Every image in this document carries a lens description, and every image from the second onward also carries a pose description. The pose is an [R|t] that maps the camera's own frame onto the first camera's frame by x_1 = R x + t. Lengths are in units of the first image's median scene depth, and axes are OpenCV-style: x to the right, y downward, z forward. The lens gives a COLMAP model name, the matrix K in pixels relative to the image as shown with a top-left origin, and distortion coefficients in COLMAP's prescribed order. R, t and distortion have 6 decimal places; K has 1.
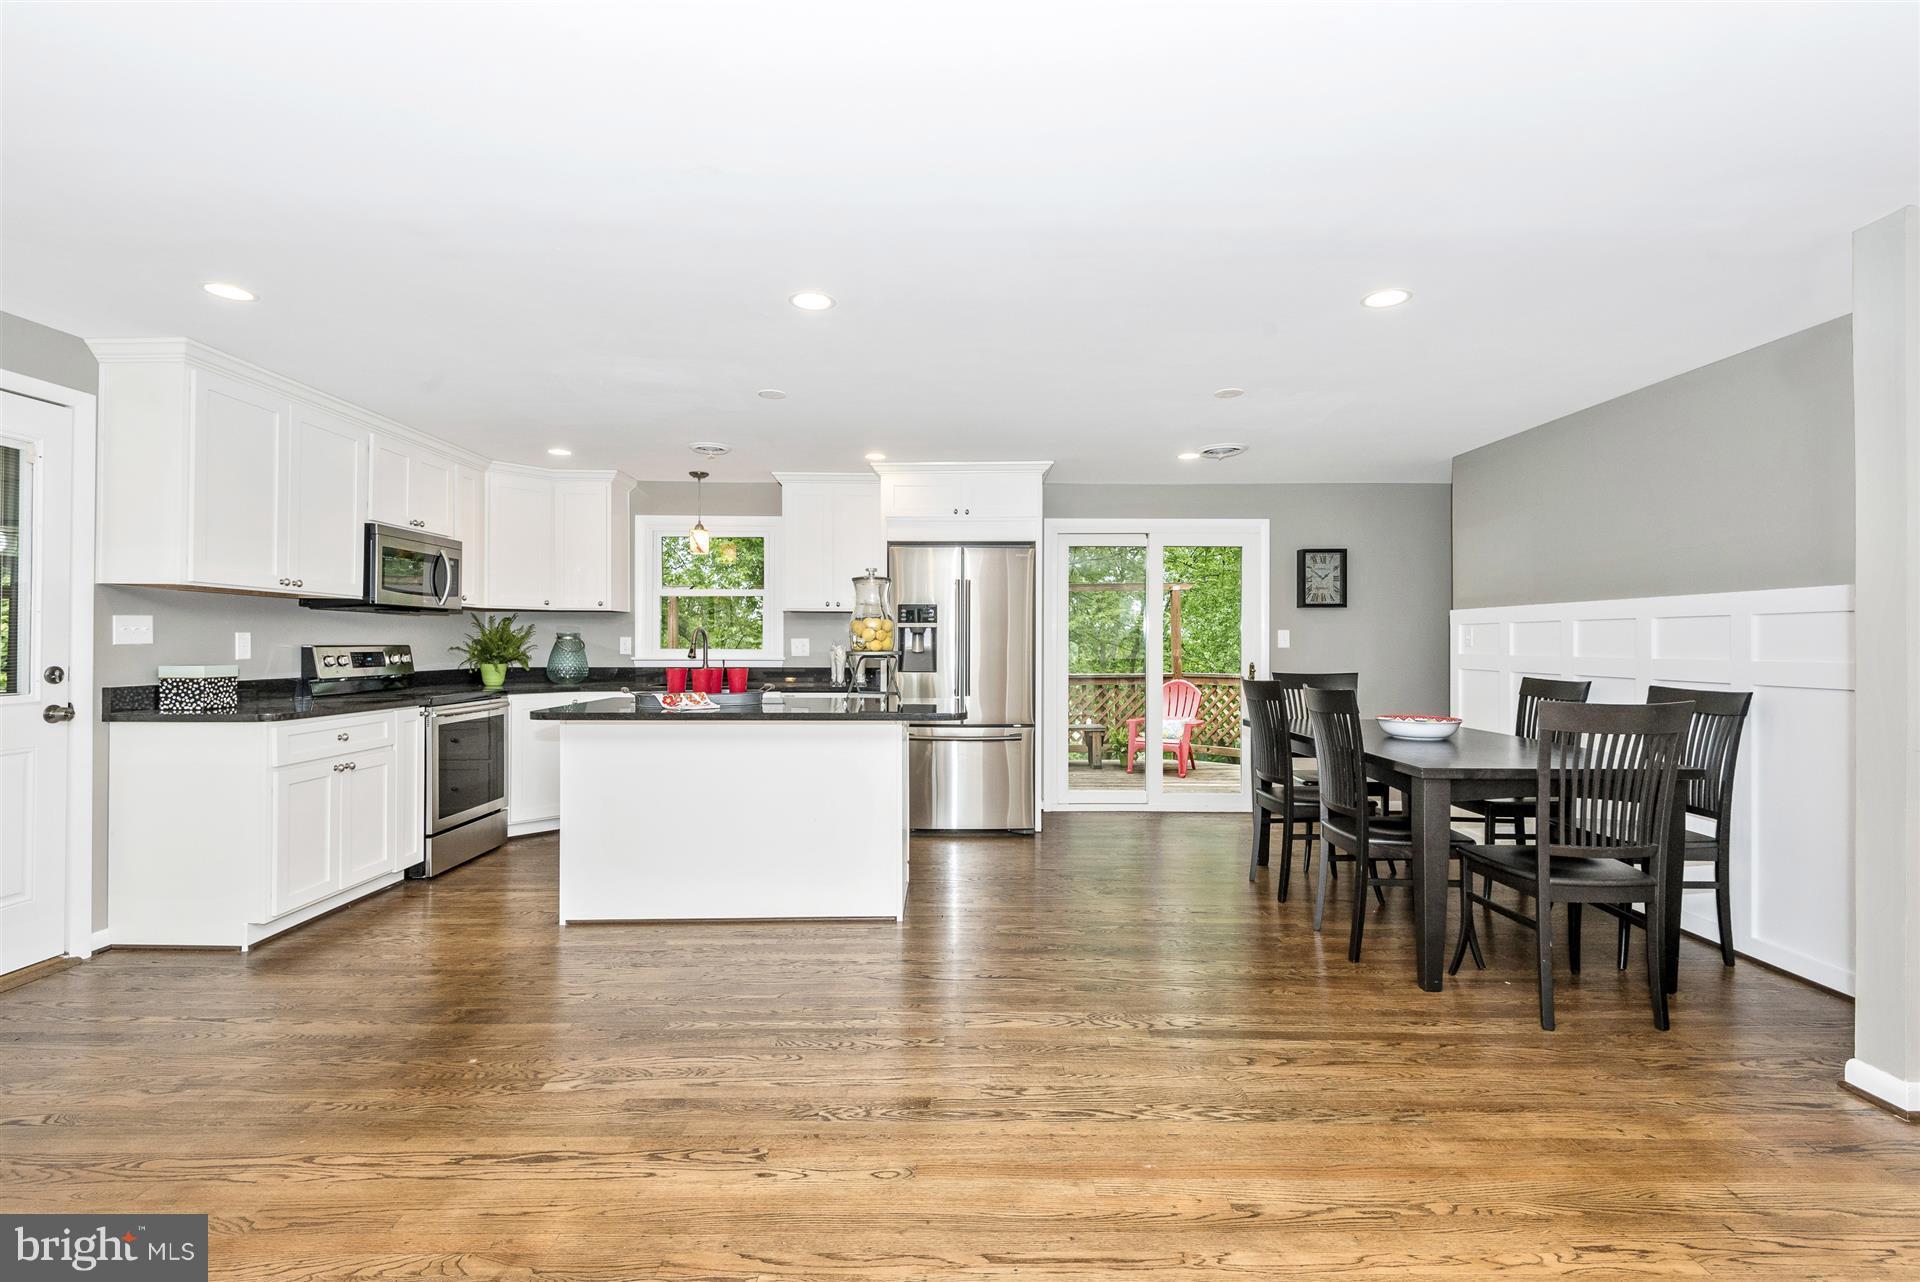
lens RADIAL K [[881.0, 0, 963.2], [0, 881.0, 641.0], [0, 0, 1]] dist [0.001991, -0.001843]
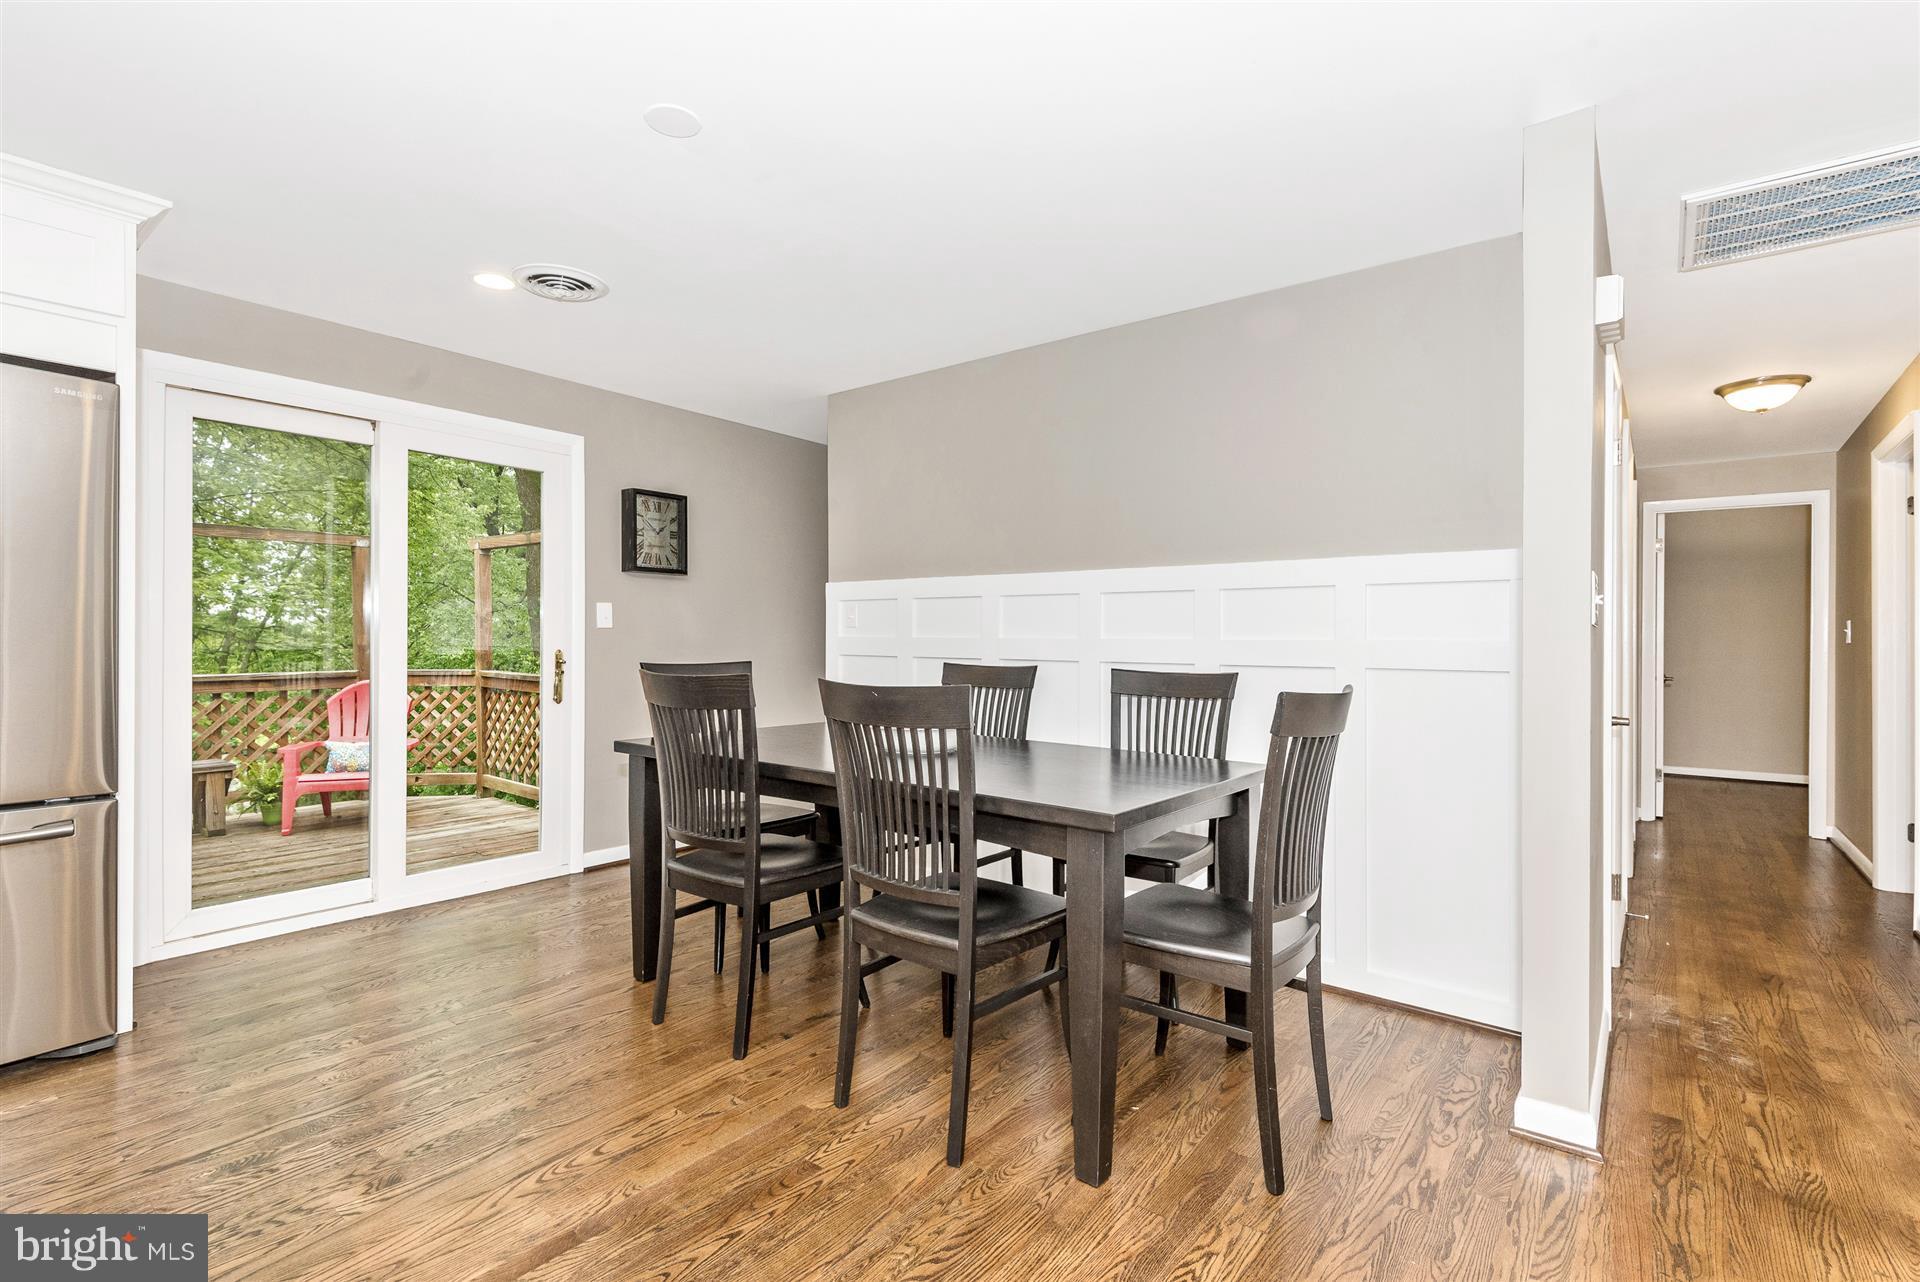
lens RADIAL K [[881.0, 0, 955.9], [0, 881.0, 649.9], [0, 0, 1]] dist [0.001991, -0.001843]
pose [[0.623012, 0.001326, 0.782211, -0.000245], [-0.013880, 0.999860, 0.009360, 0.015256], [-0.782089, -0.016688, 0.622943, 0.403269]]
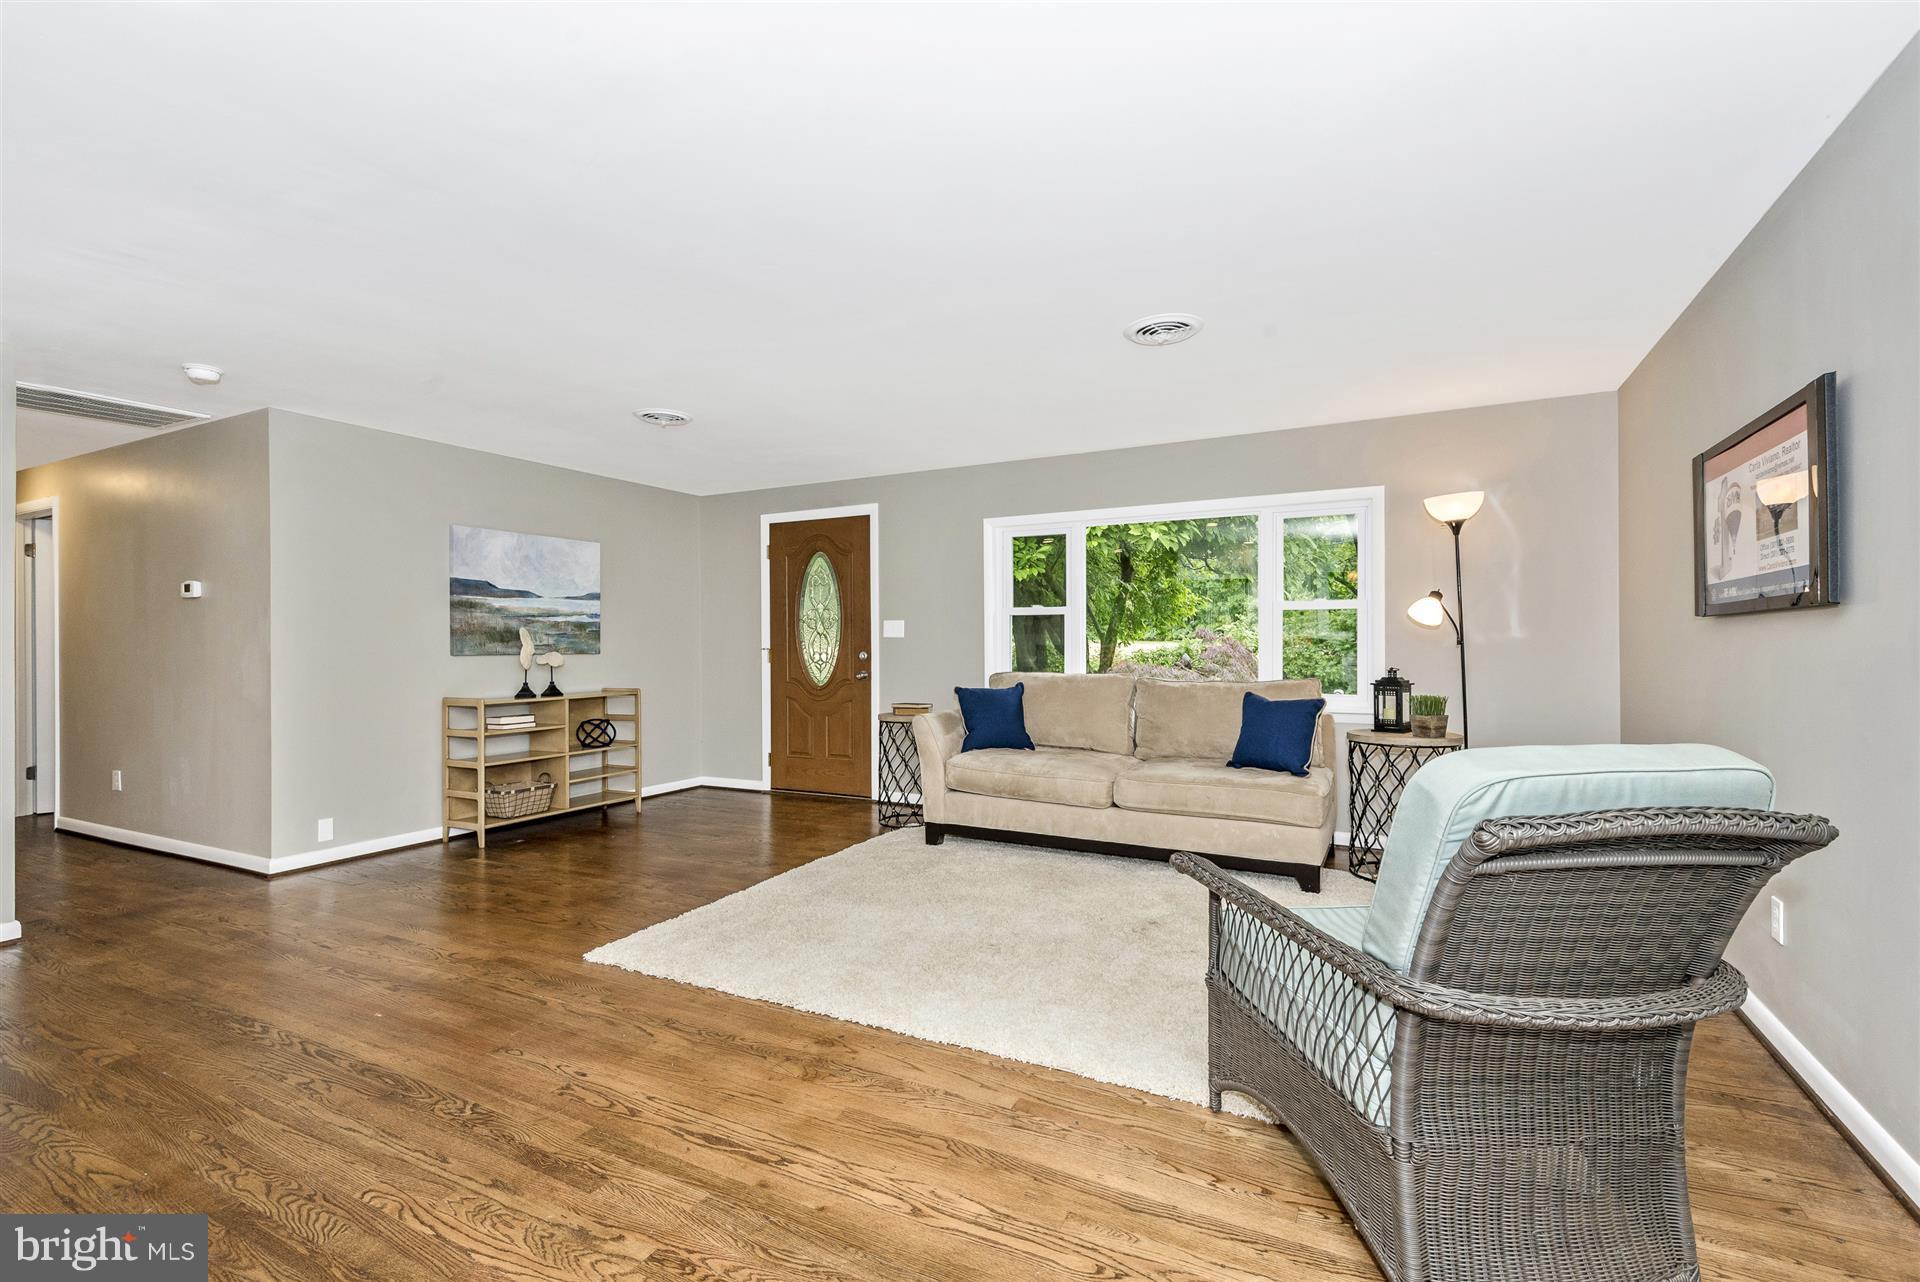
lens RADIAL K [[881.0, 0, 958.2], [0, 881.0, 635.7], [0, 0, 1]] dist [0.001991, -0.001843]
pose [[-0.885152, 0.004161, 0.465283, -0.447470], [0.000428, 0.999967, -0.008128, 0.009262], [-0.465301, -0.006996, -0.885125, 0.662240]]
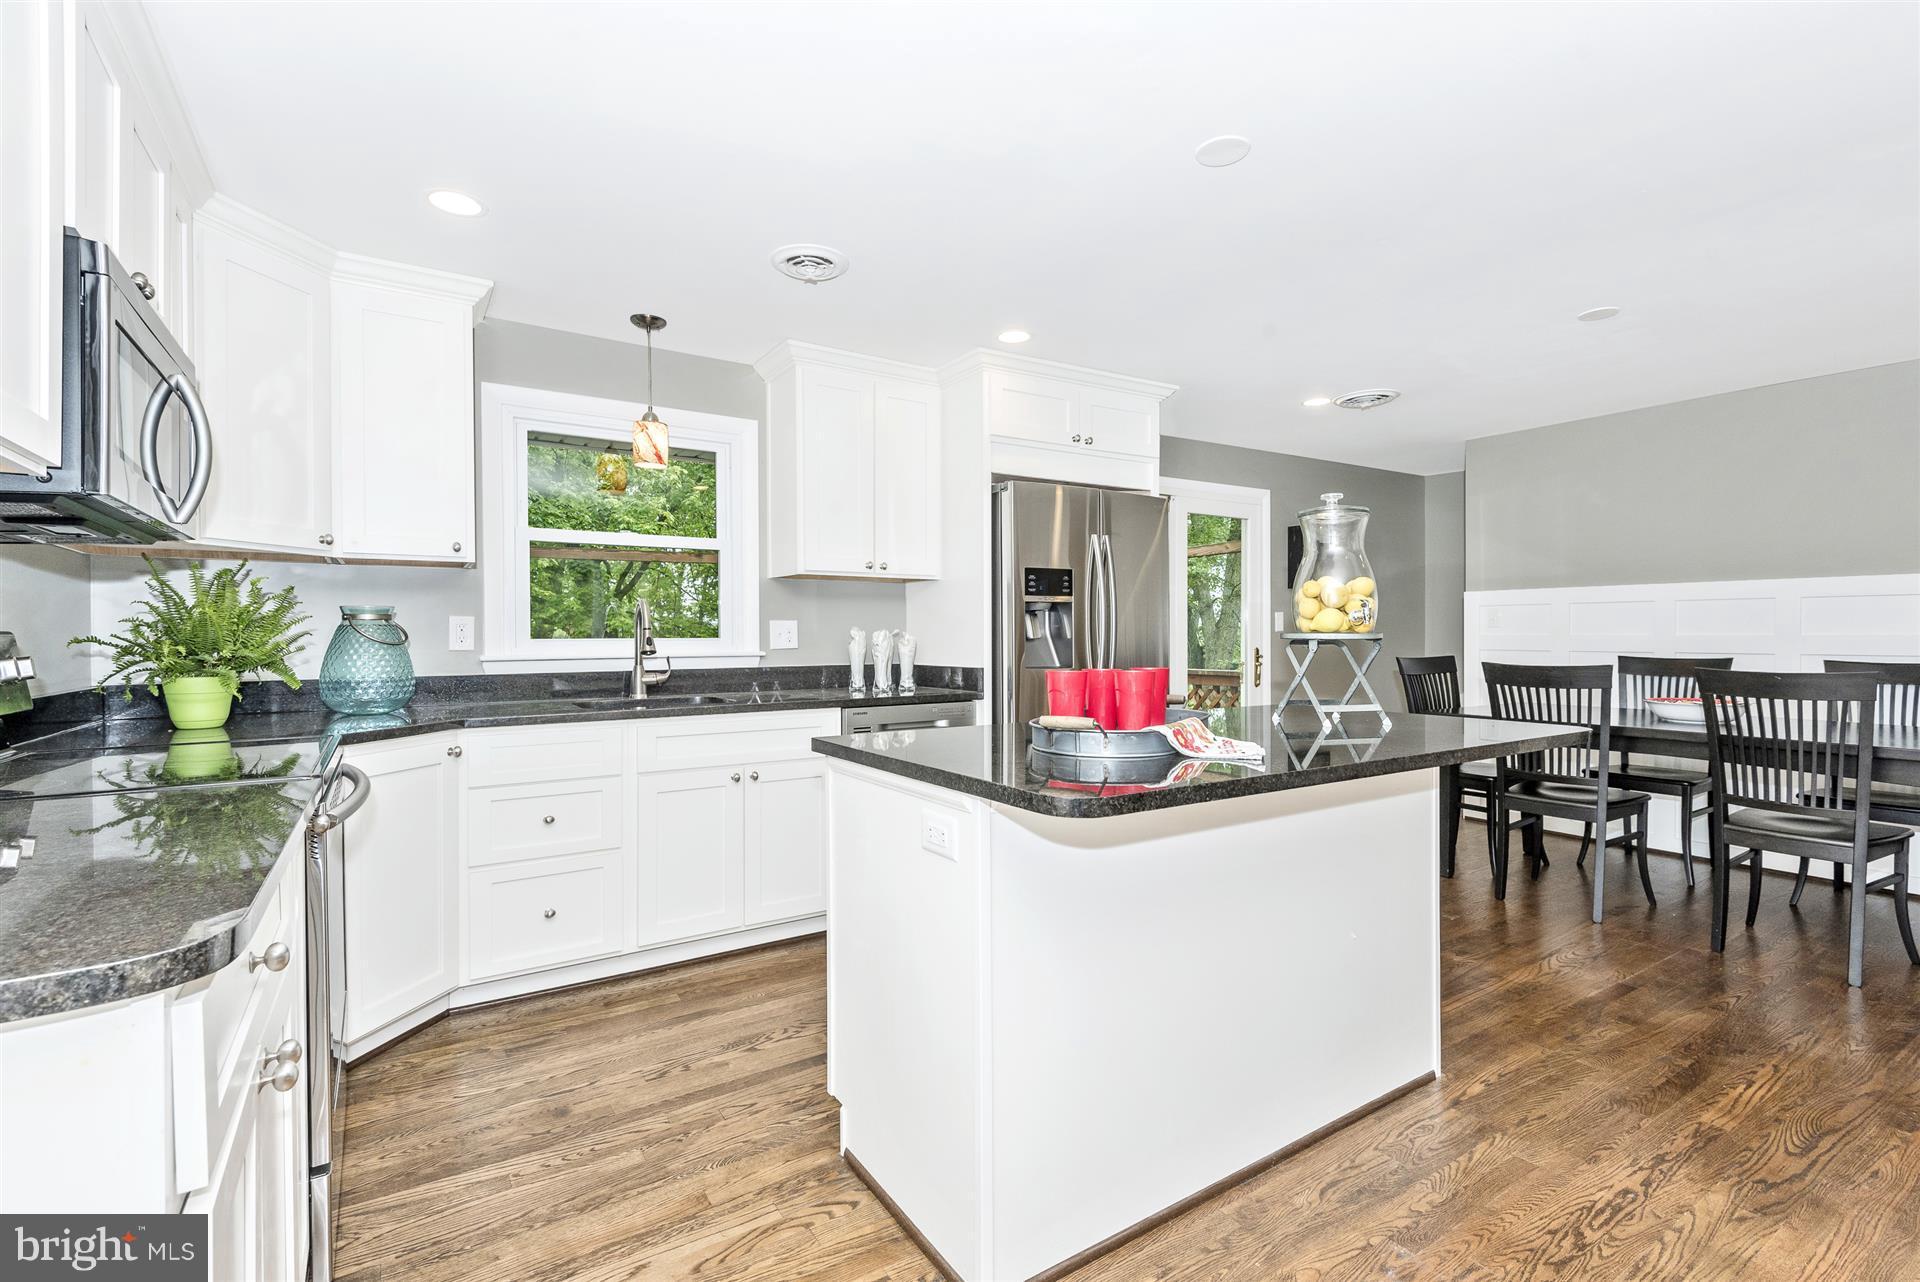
lens RADIAL K [[881.0, 0, 960.6], [0, 881.0, 643.1], [0, 0, 1]] dist [0.001991, -0.001843]
pose [[0.844991, -0.010149, 0.534684, -0.464848], [0.006294, 0.999939, 0.009033, 0.009039], [-0.534743, -0.004268, 0.845004, 0.458748]]
